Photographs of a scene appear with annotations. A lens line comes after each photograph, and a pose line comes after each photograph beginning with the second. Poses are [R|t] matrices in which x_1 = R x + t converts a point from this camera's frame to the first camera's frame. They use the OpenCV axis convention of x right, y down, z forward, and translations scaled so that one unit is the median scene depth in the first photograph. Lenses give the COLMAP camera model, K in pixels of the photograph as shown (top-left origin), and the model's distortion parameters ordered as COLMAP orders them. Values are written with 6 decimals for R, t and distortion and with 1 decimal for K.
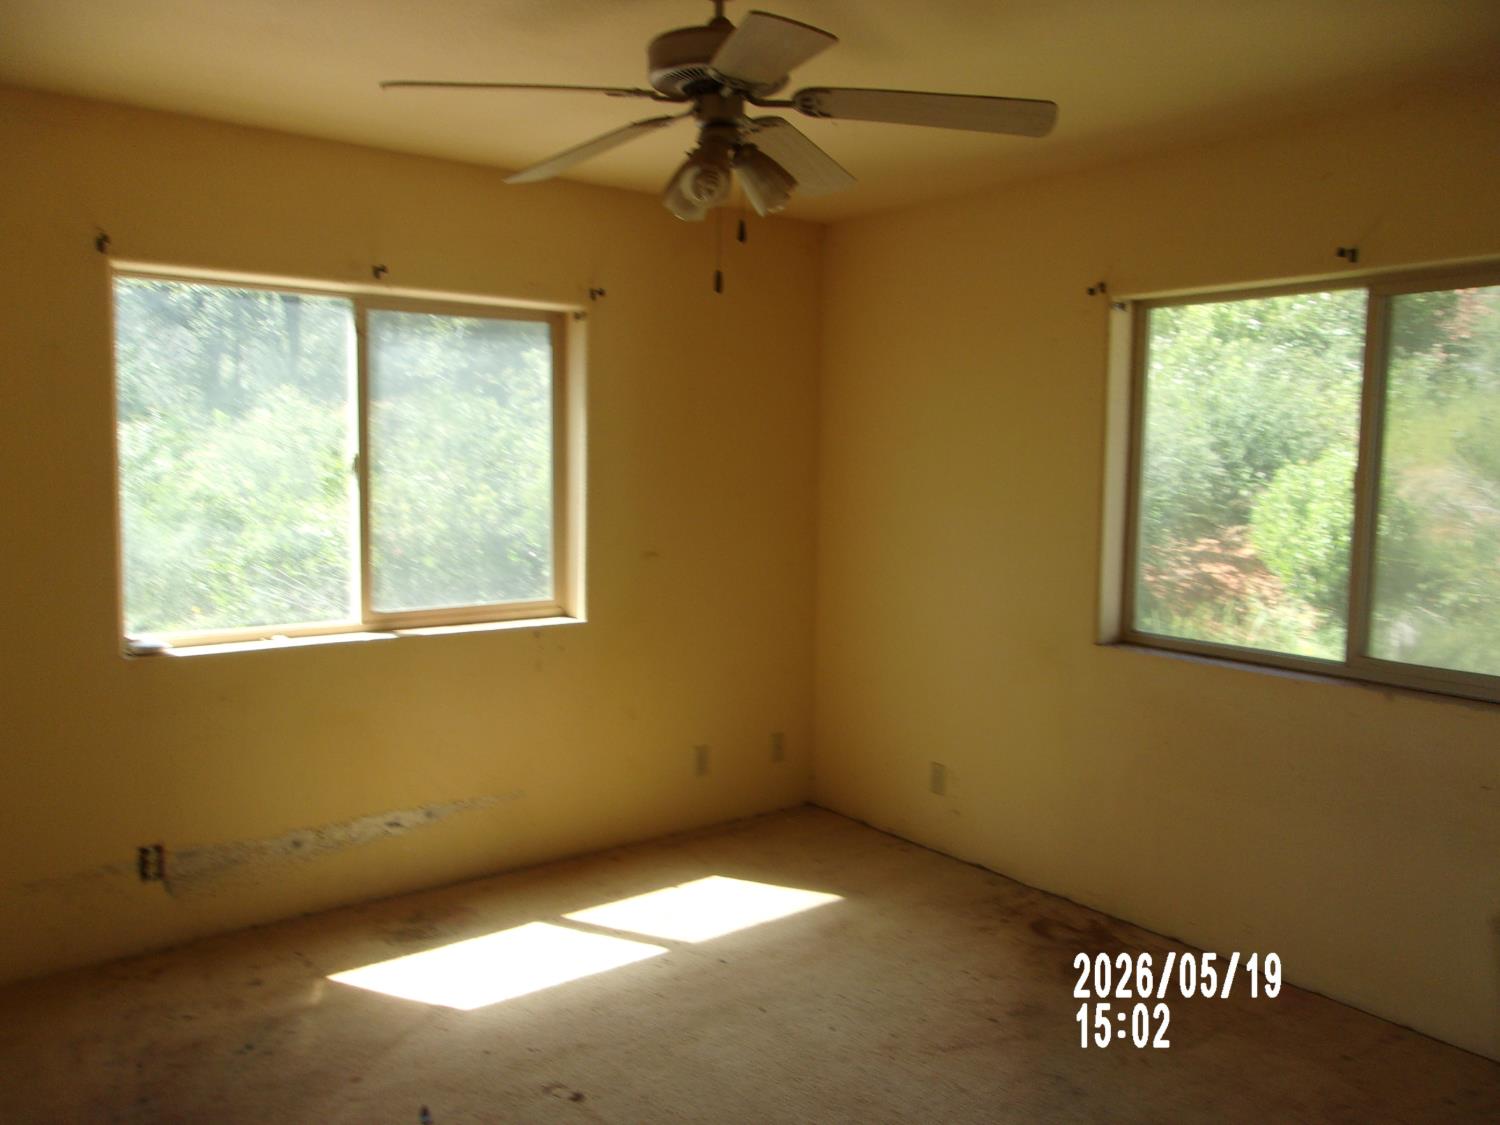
lens RADIAL K [[1181.7, 0, 750.3], [0, 1181.7, 563.2], [0, 0, 1]] dist [0.002278, 0.011815]
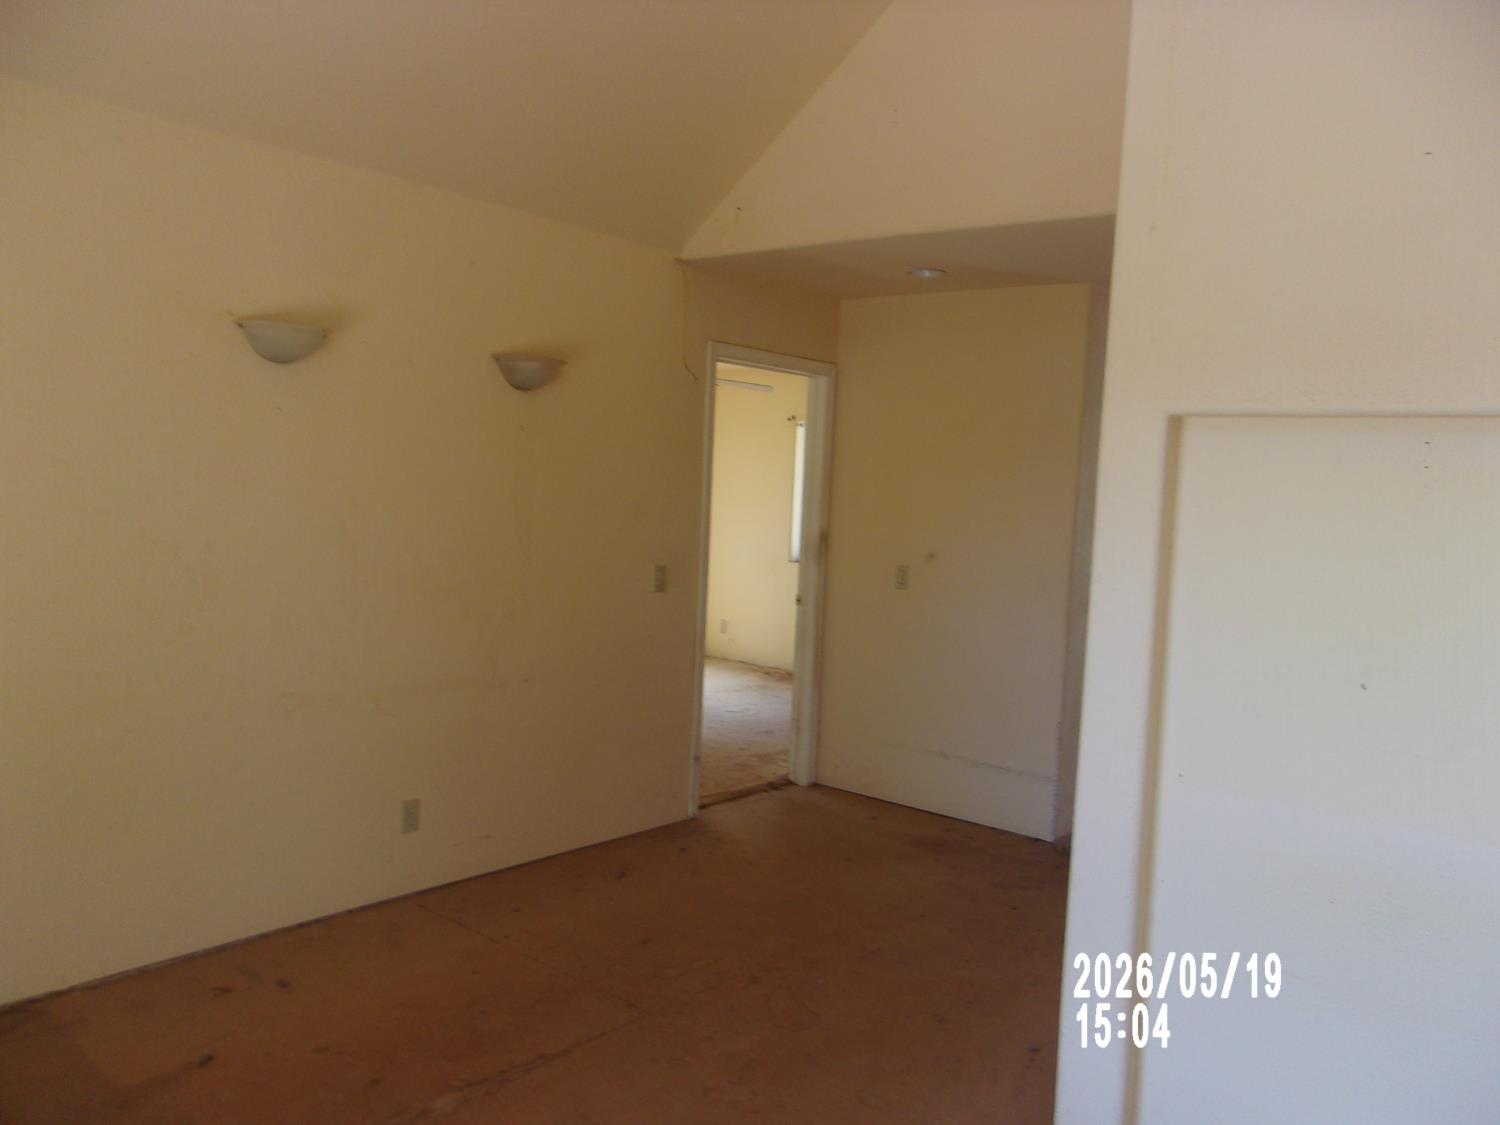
lens RADIAL K [[1181.7, 0, 750.0], [0, 1181.7, 562.4], [0, 0, 1]] dist [0.002278, 0.011815]
pose [[0.976890, 0.012761, 0.213360, -0.315527], [-0.008512, 0.999747, -0.020819, 0.122074], [-0.213572, 0.018522, 0.976752, -1.393142]]
